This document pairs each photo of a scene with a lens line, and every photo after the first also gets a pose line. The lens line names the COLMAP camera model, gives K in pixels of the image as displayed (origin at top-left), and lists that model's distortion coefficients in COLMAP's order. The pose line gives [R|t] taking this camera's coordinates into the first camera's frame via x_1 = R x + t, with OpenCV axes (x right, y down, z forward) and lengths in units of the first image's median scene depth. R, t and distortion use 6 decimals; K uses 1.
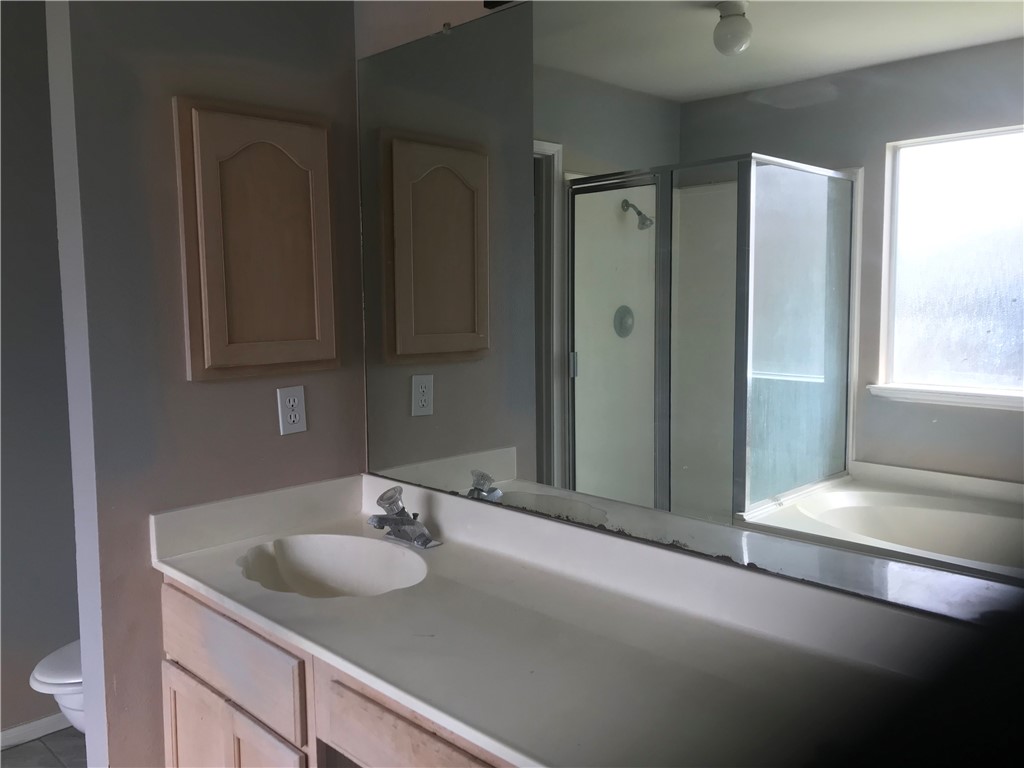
lens RADIAL K [[837.5, 0, 512.8], [0, 837.5, 383.0], [0, 0, 1]] dist [0.051902, -0.039200]
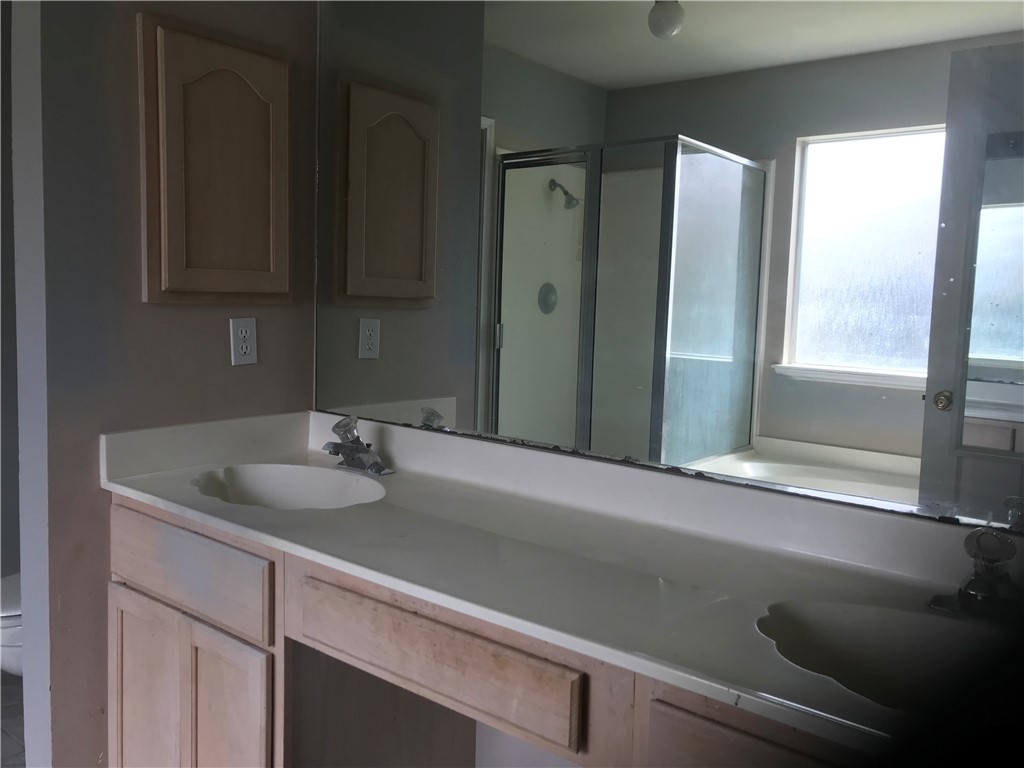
lens RADIAL K [[837.5, 0, 516.4], [0, 837.5, 378.3], [0, 0, 1]] dist [0.051902, -0.039200]
pose [[0.992346, 0.029727, 0.119856, -0.062393], [-0.029476, 0.999558, -0.003862, 0.074612], [-0.119918, 0.000300, 0.992784, -0.039420]]
